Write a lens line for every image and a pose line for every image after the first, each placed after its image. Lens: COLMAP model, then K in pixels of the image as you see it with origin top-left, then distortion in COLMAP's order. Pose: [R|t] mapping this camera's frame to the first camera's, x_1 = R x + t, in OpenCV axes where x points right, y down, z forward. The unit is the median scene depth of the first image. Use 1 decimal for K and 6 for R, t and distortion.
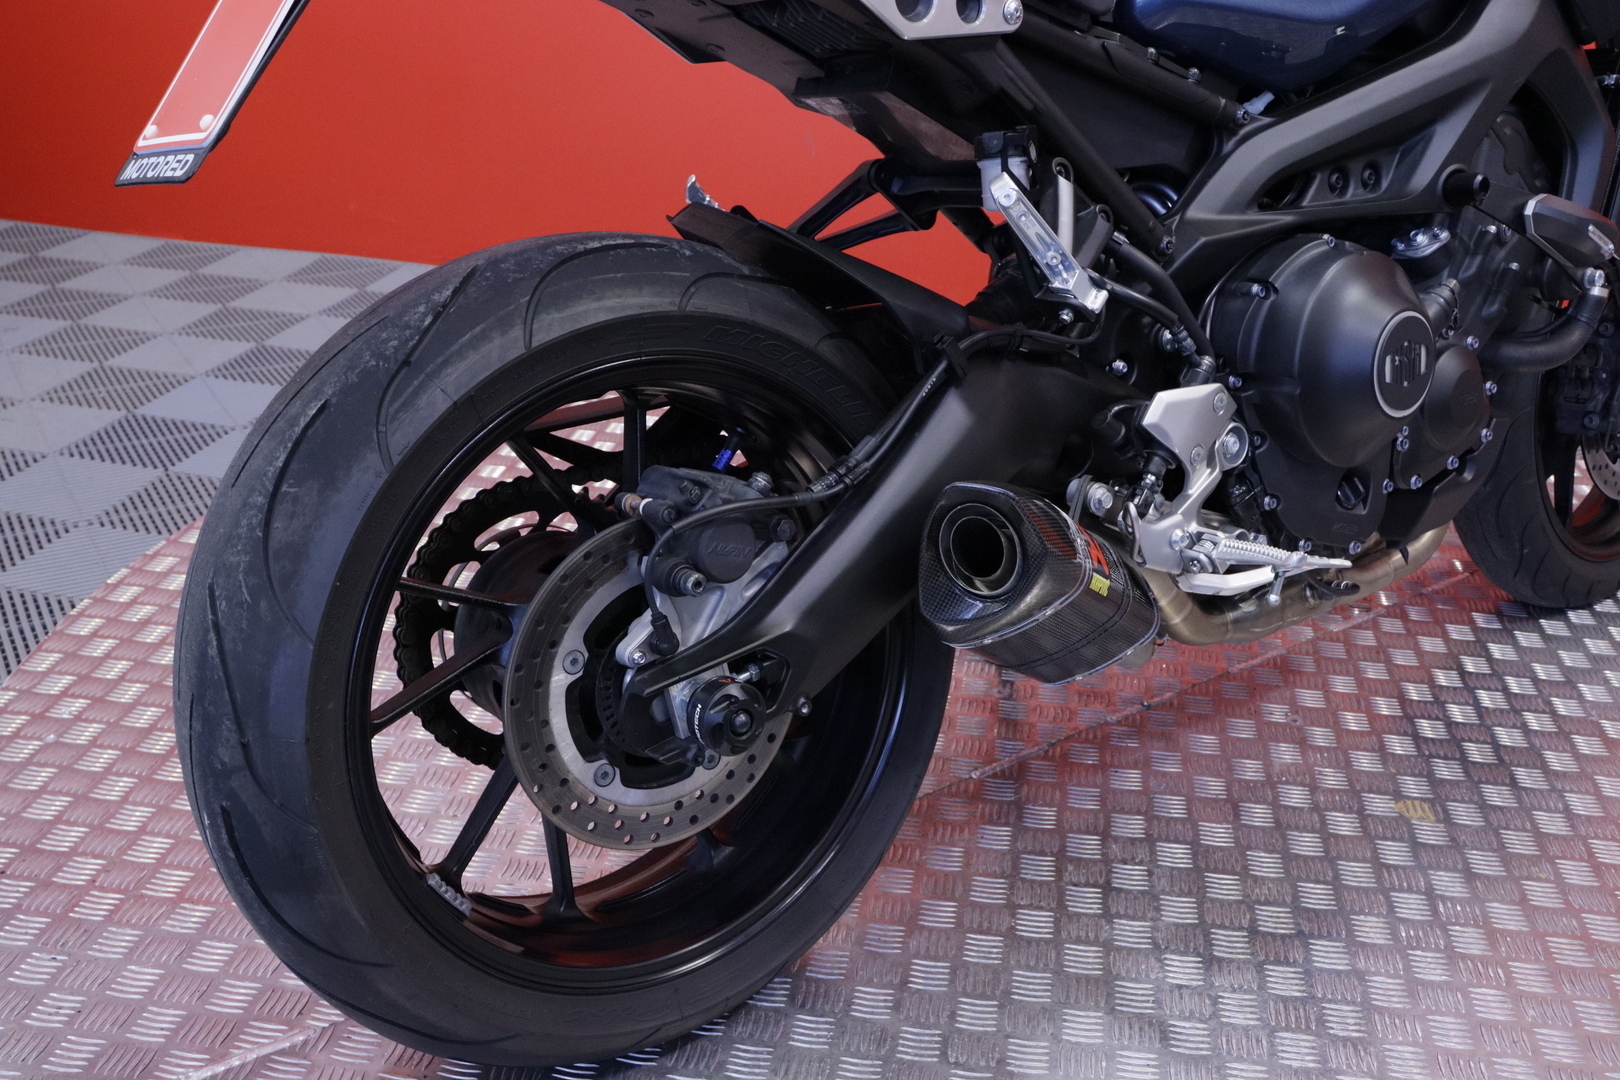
lens RADIAL K [[1623.3, 0, 750.2], [0, 1623.3, 591.6], [0, 0, 1]] dist [-0.138187, 0.207148]
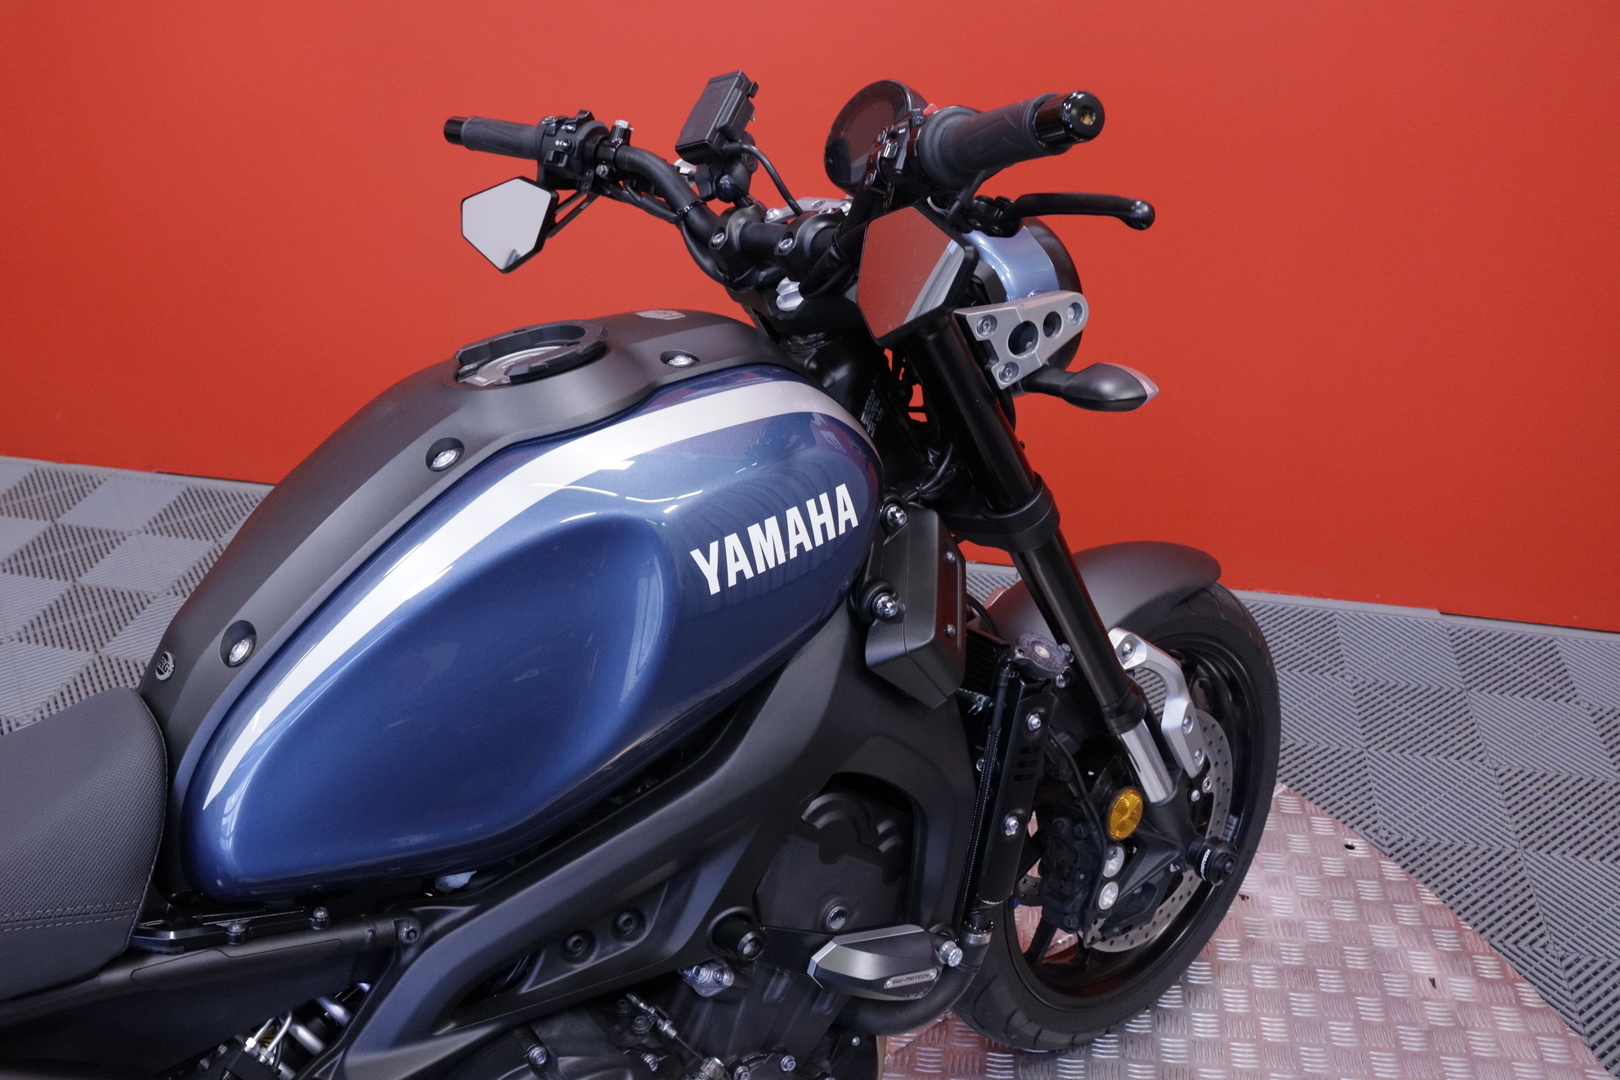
lens RADIAL K [[1395.3, 0, 810.0], [0, 1395.3, 540.0], [0, 0, 1]] dist [-0.004881, -0.000697]
pose [[0.998607, -0.050177, 0.016289, 0.543466], [0.047975, 0.992183, 0.115199, -0.603670], [-0.021942, -0.114257, 0.993209, 0.342230]]
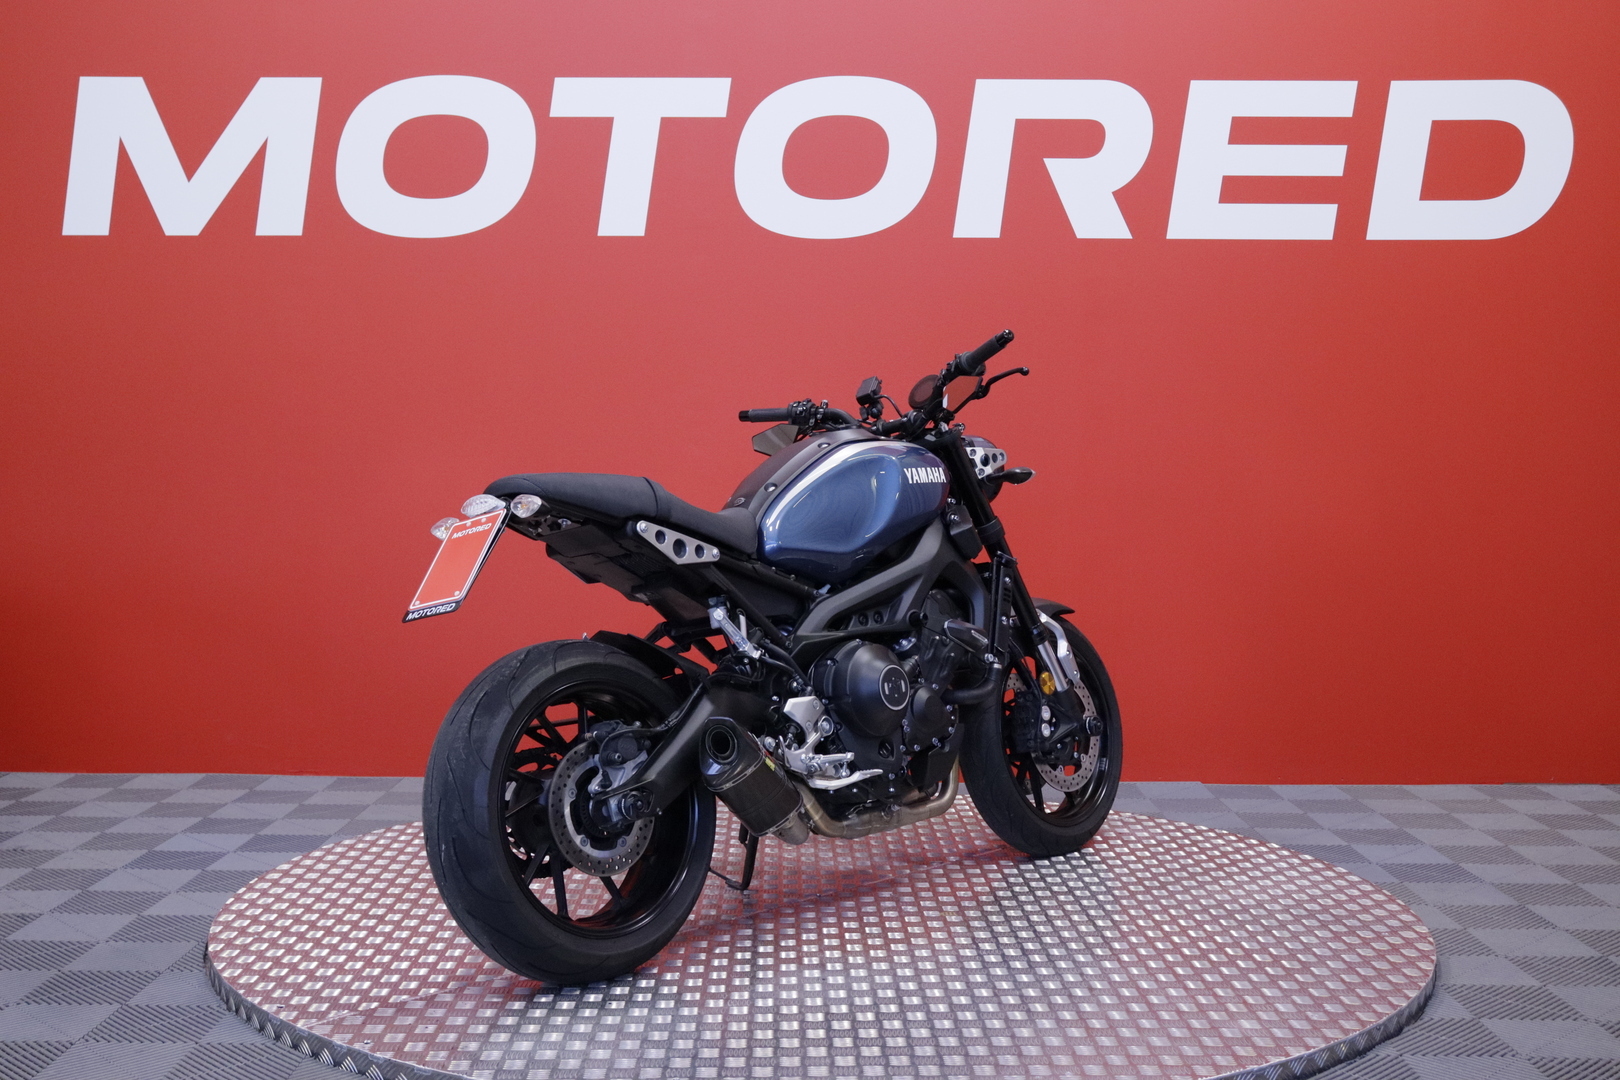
lens RADIAL K [[1981.3, 0, 810.0], [0, 1981.3, 540.0], [0, 0, 1]] dist [-0.007835, -0.001184]
pose [[0.979484, -0.040699, 0.197371, -0.297816], [0.112006, 0.924134, -0.365281, 0.751849], [-0.167530, 0.379894, 0.909733, -1.826714]]
